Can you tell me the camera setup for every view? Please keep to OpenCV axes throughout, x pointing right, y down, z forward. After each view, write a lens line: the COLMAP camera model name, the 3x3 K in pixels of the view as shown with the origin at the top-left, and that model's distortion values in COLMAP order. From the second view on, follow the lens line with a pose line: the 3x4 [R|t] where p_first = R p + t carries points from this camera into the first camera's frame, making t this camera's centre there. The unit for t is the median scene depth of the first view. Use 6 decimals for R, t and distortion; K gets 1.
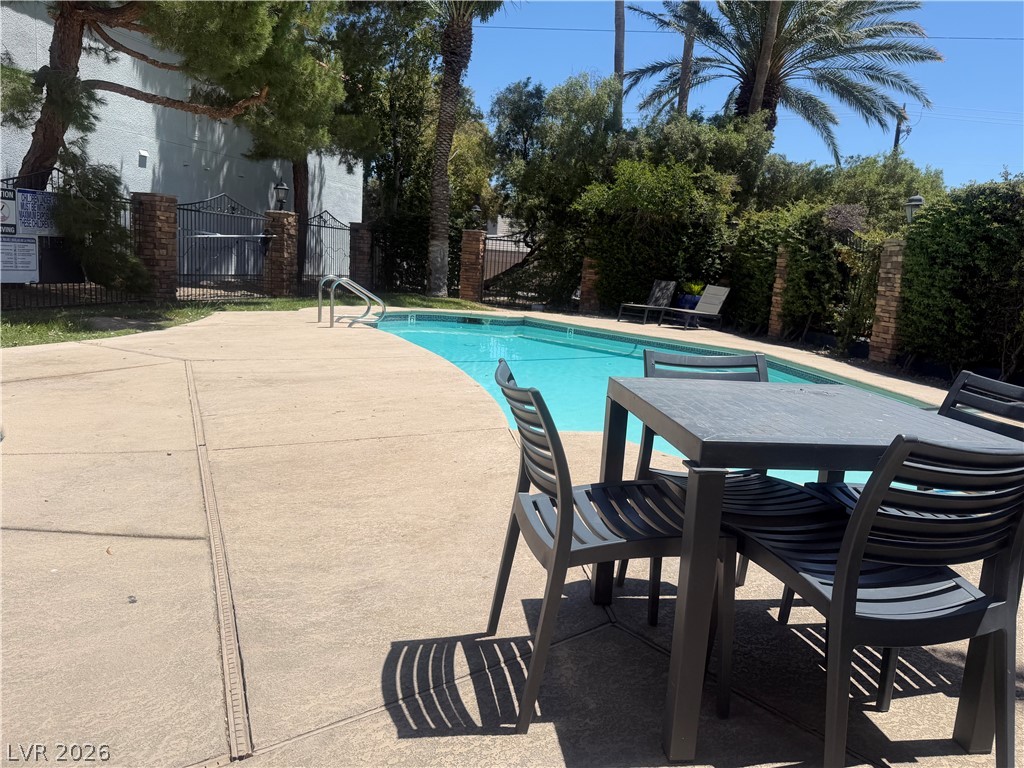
lens RADIAL K [[720.6, 0, 512.0], [0, 720.6, 384.0], [0, 0, 1]] dist [0.079859, -0.121222]
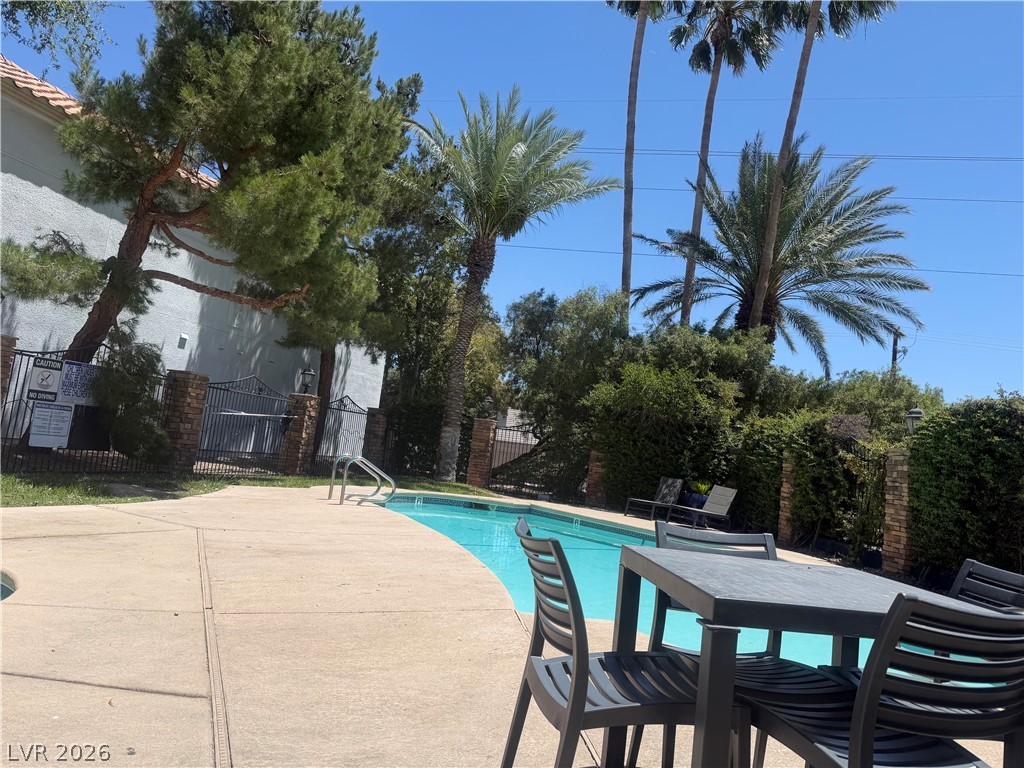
lens RADIAL K [[715.8, 0, 497.8], [0, 715.8, 381.0], [0, 0, 1]] dist [0.088811, -0.133642]
pose [[0.998221, 0.048910, -0.034094, -0.002936], [-0.056213, 0.962651, -0.264846, 0.007157], [0.019868, 0.266292, 0.963688, -0.009679]]
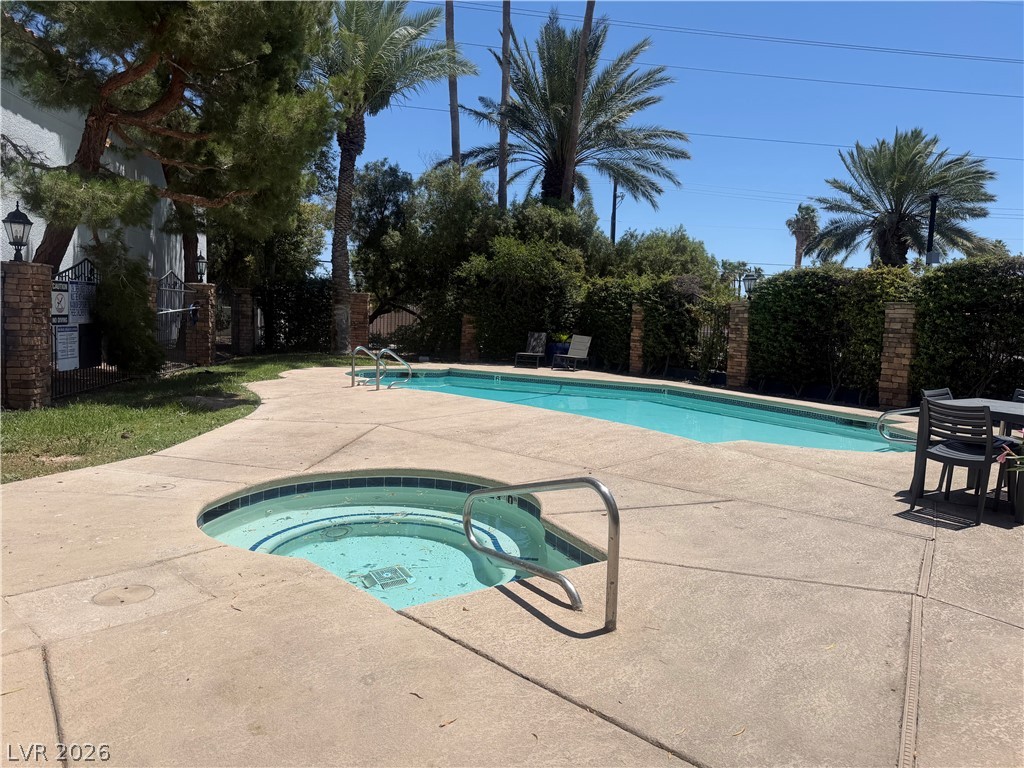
lens RADIAL K [[706.7, 0, 512.0], [0, 706.7, 384.0], [0, 0, 1]] dist [0.150185, -0.251239]
pose [[0.931696, -0.069095, 0.356607, -0.301099], [0.088640, 0.995310, -0.038739, -0.013537], [-0.352258, 0.067703, 0.933451, -0.122487]]
